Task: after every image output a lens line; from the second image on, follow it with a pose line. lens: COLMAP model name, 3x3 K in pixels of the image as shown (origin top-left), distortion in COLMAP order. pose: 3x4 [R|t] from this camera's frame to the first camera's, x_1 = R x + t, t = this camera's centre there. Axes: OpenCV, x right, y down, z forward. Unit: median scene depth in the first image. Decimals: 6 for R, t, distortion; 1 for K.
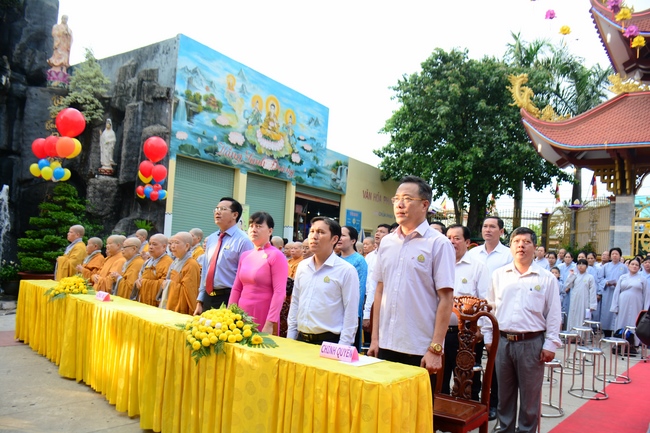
lens RADIAL K [[503.9, 0, 325.7], [0, 503.9, 227.9], [0, 0, 1]] dist [-0.160483, 0.110010]
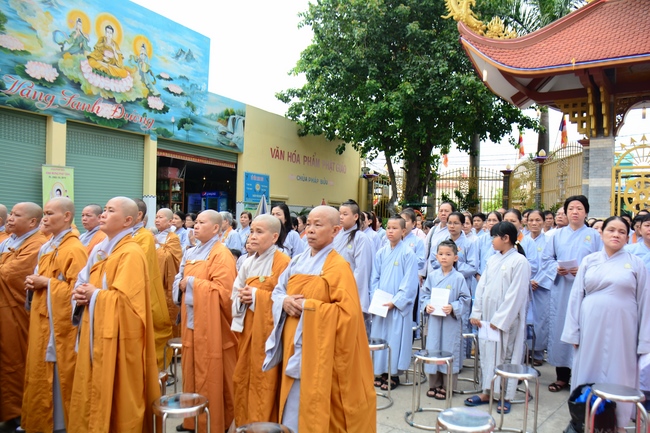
lens RADIAL K [[503.9, 0, 325.6], [0, 503.9, 240.2], [0, 0, 1]] dist [-0.160483, 0.110010]
pose [[0.998718, -0.039268, 0.031932, 0.166399], [0.036762, 0.996462, 0.075573, 0.018275], [-0.034787, -0.074302, 0.996629, 0.261375]]
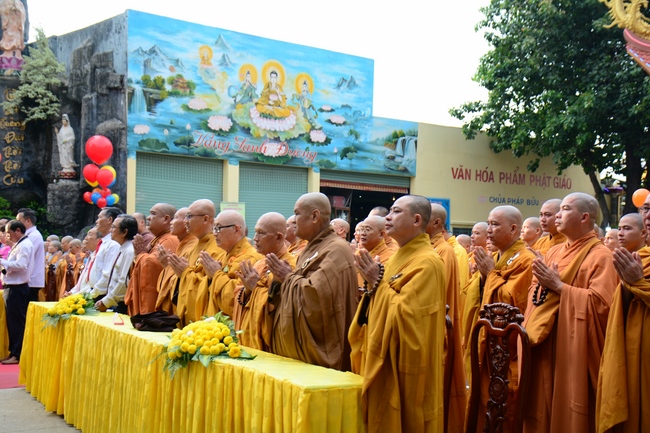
lens RADIAL K [[971.3, 0, 333.8], [0, 971.3, 229.0], [0, 0, 1]] dist [0.285824, 0.000000]
pose [[0.944486, -0.051014, -0.324567, 0.456484], [0.051137, 0.998658, -0.008157, 0.016983], [0.324548, -0.008893, 0.945827, -0.420942]]
